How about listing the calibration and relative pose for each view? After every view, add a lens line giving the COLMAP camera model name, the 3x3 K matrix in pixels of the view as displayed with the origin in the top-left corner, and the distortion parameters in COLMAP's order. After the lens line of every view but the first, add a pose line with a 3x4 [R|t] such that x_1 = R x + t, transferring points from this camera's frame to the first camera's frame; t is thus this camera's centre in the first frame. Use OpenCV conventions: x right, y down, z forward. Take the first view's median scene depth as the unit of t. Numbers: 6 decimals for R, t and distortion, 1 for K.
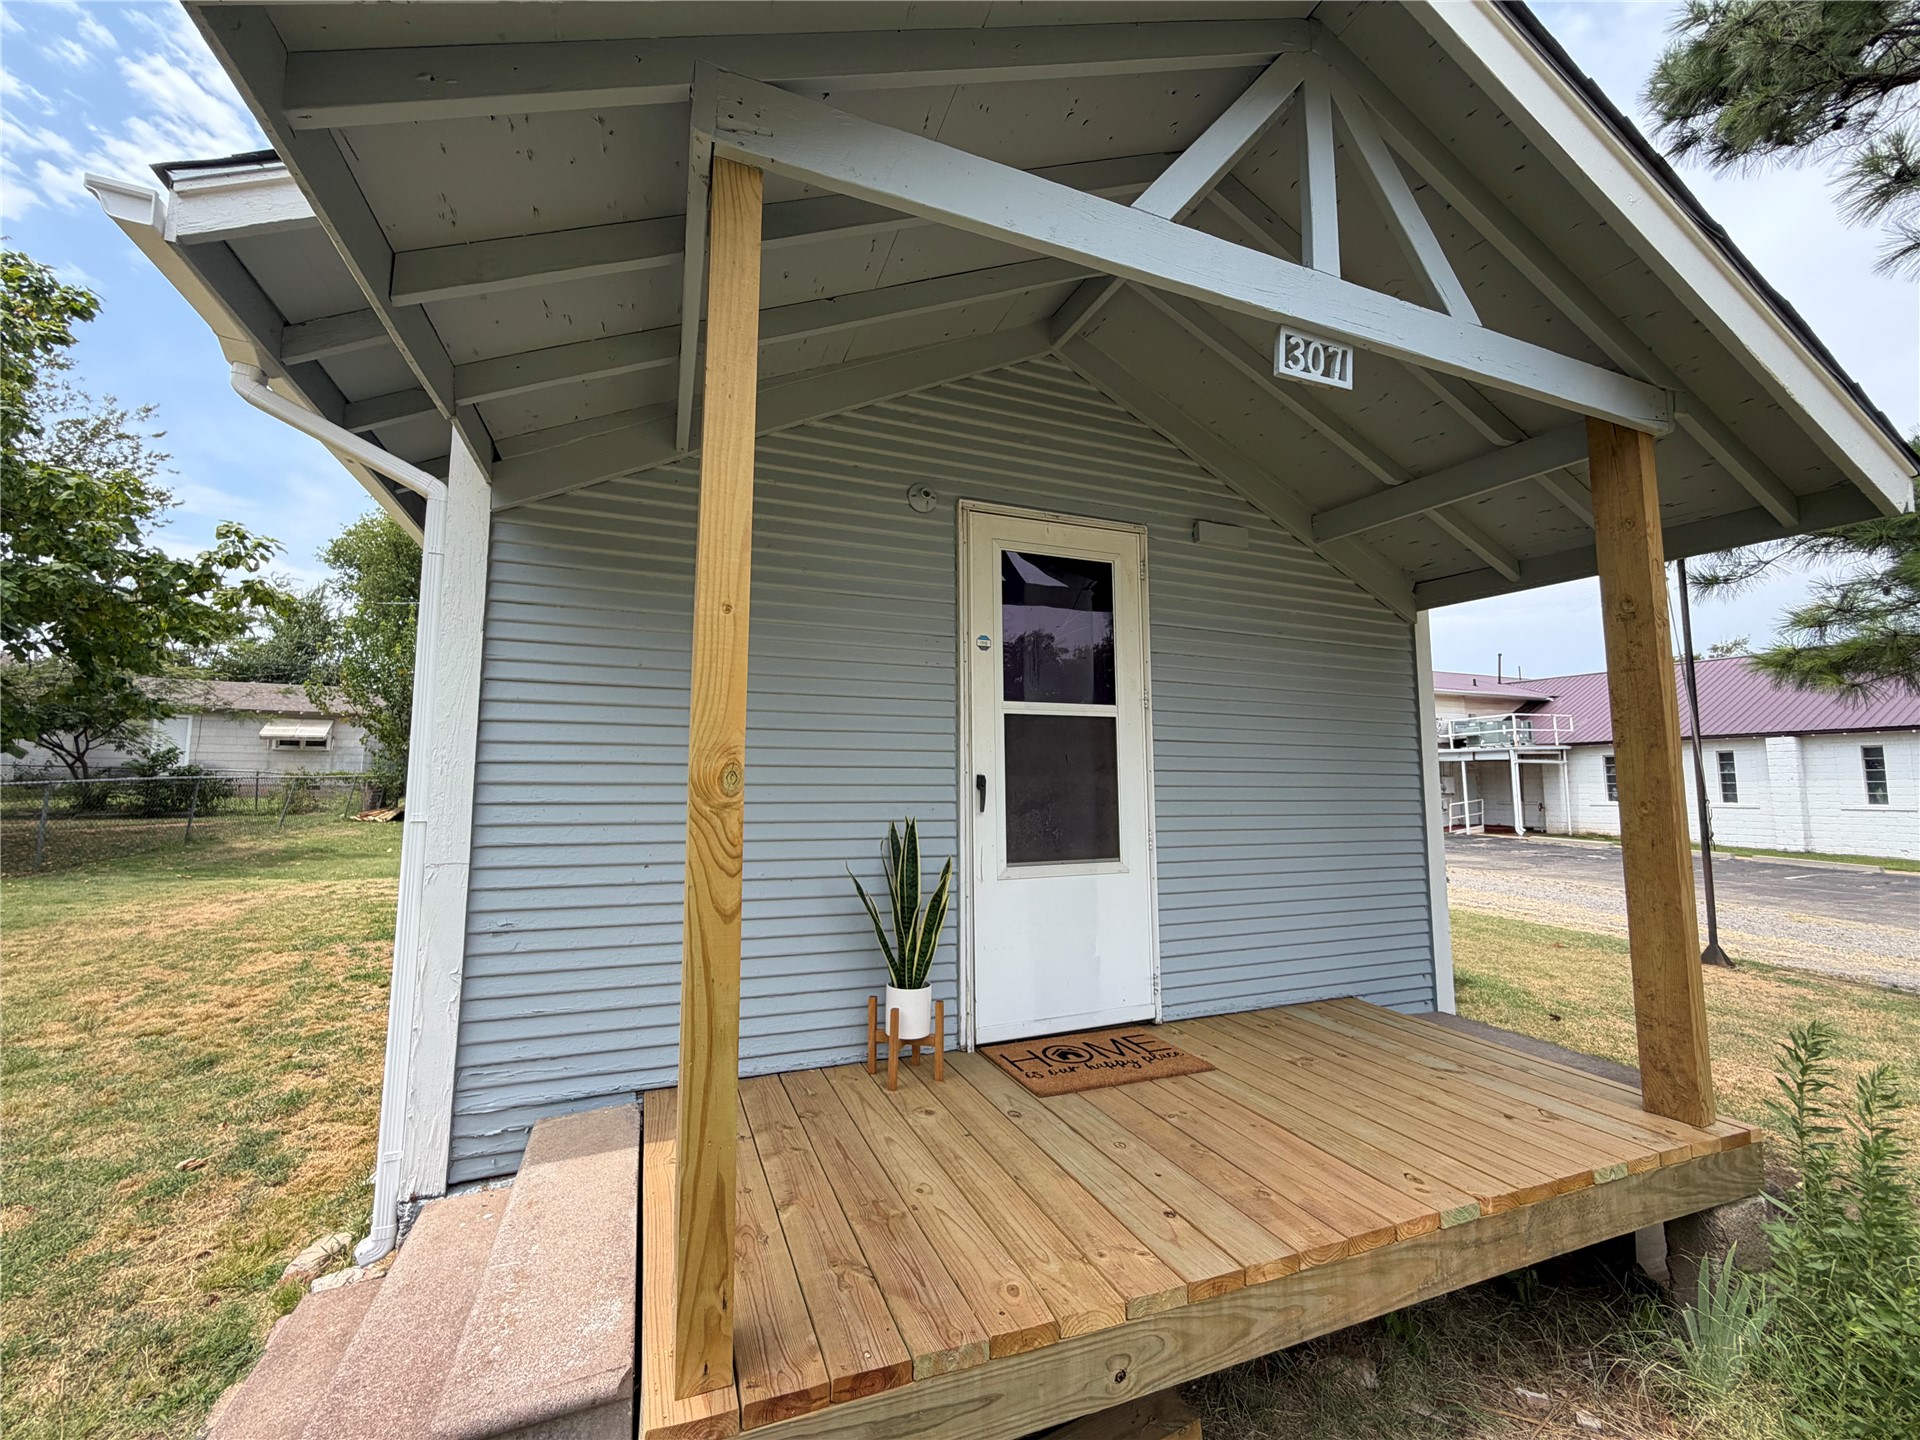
lens RADIAL K [[809.7, 0, 957.1], [0, 809.7, 722.4], [0, 0, 1]] dist [-0.001732, 0.000021]
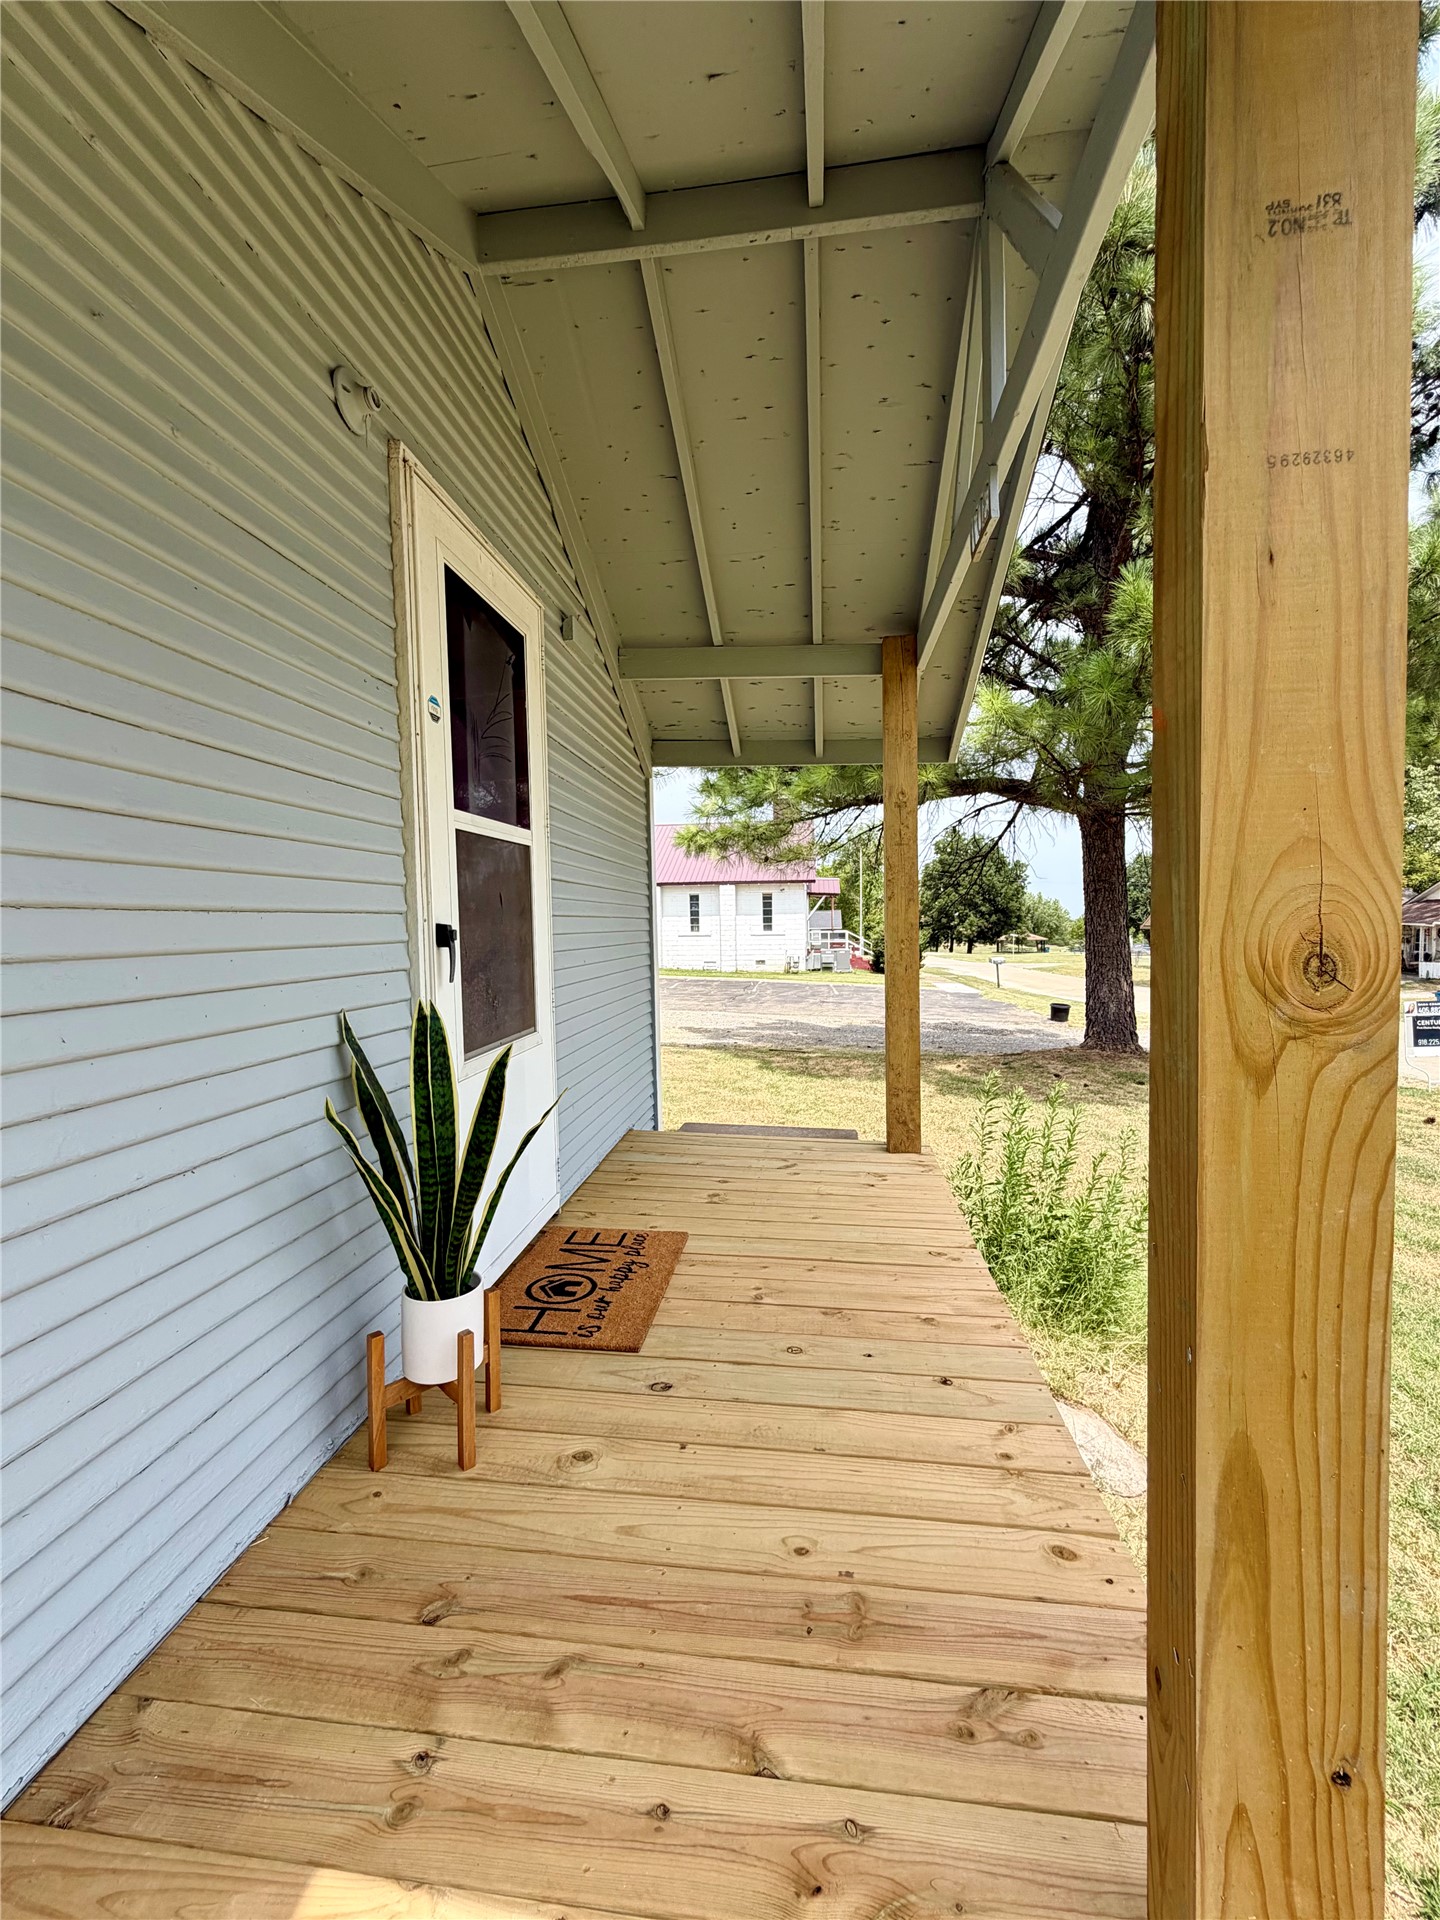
lens RADIAL K [[787.1, 0, 724.0], [0, 787.1, 955.9], [0, 0, 1]] dist [0.001415, 0.000108]
pose [[0.461940, -0.048041, 0.885609, -0.452350], [-0.065931, 0.993909, 0.088306, 0.022415], [-0.884457, -0.099181, 0.455959, 0.575595]]
